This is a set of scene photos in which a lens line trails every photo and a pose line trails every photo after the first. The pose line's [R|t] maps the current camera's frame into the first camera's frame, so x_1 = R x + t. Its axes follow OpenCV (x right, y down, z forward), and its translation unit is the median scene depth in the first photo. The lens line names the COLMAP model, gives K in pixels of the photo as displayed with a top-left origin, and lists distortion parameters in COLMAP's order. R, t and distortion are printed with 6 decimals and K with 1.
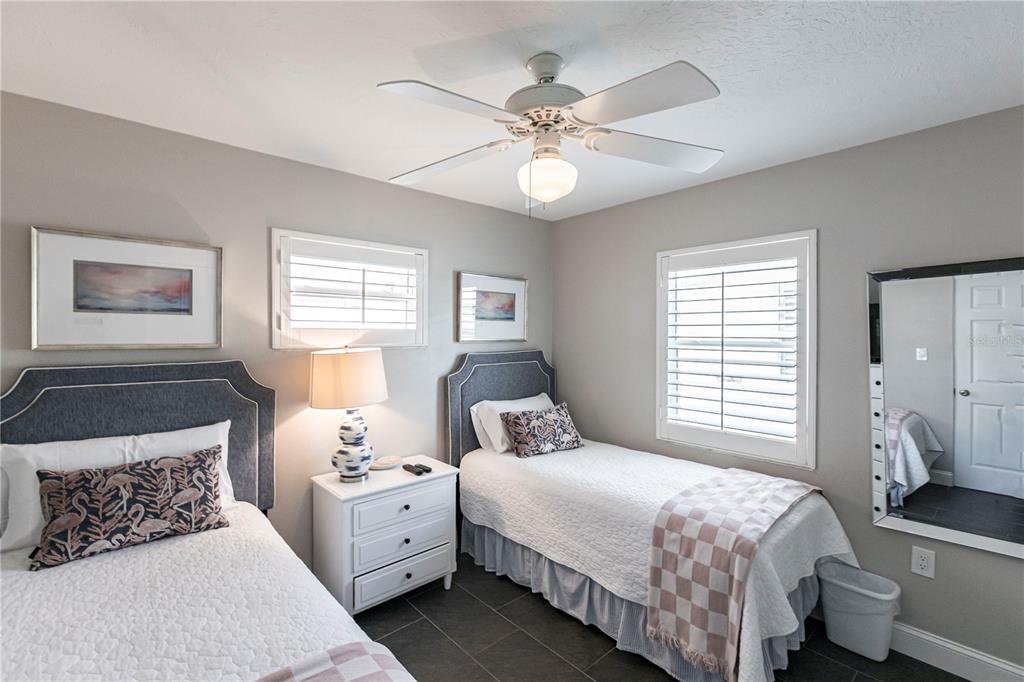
lens RADIAL K [[459.4, 0, 512.0], [0, 459.4, 341.0], [0, 0, 1]] dist [0.000573, 0.000167]
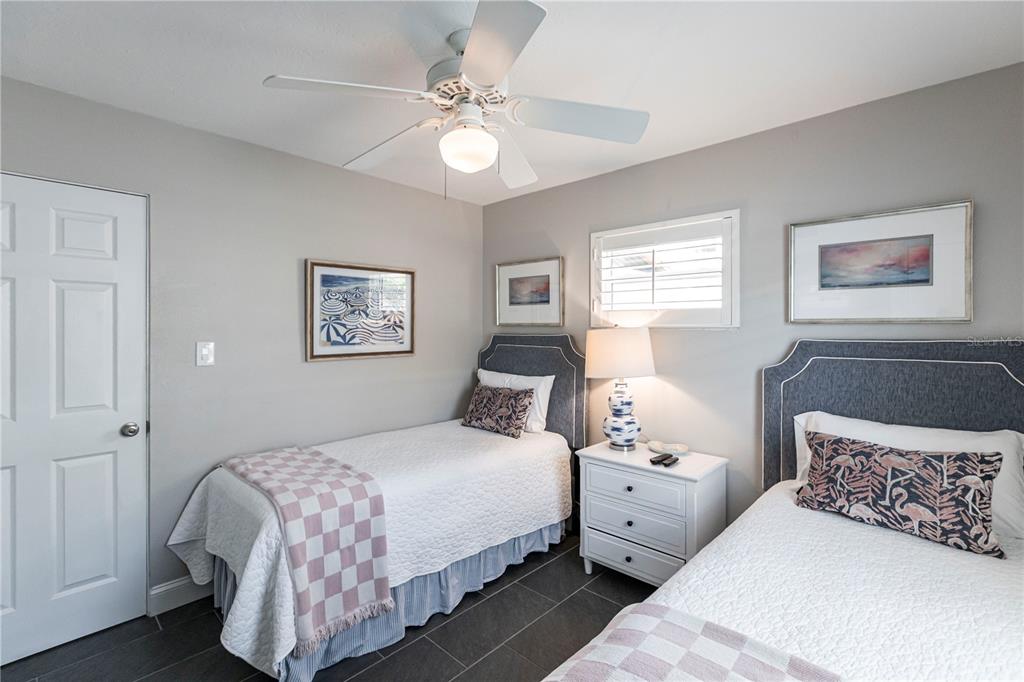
lens RADIAL K [[460.6, 0, 513.5], [0, 460.6, 328.1], [0, 0, 1]] dist [-0.001615, -0.000172]
pose [[0.087381, -0.001127, -0.996174, 0.790626], [-0.016879, 0.999854, -0.002611, 0.028018], [0.996032, 0.017043, 0.087350, 0.715759]]
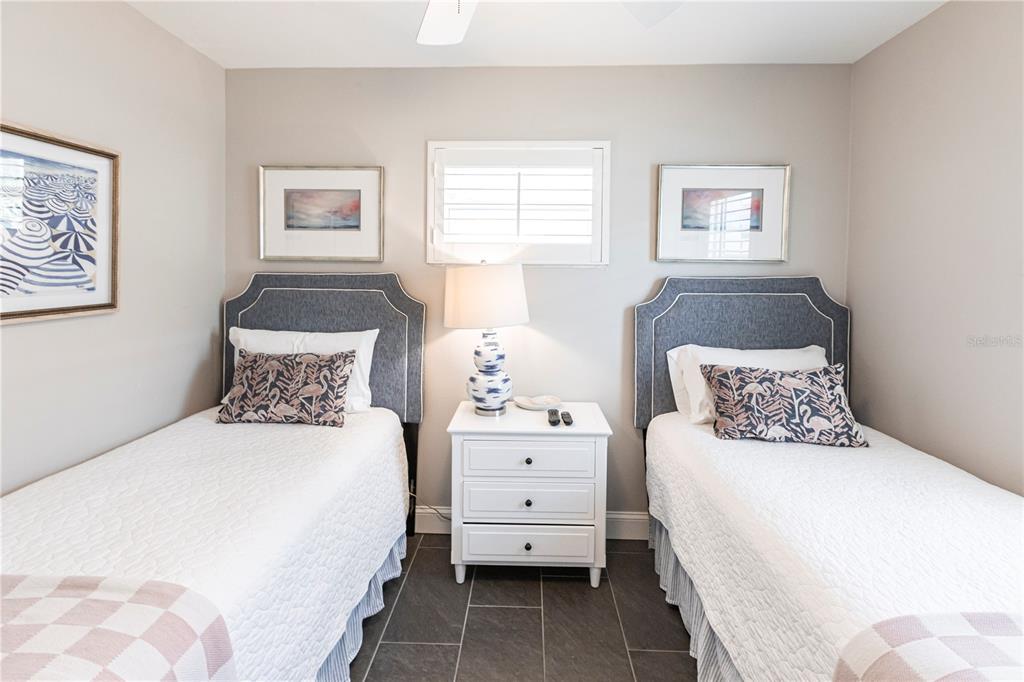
lens RADIAL K [[478.9, 0, 511.0], [0, 478.9, 279.1], [0, 0, 1]] dist [-0.000607, 0.000633]
pose [[0.719804, 0.018736, -0.693924, 0.350147], [-0.018231, 0.999801, 0.008084, 0.041707], [0.693937, 0.006832, 0.720003, 0.405386]]
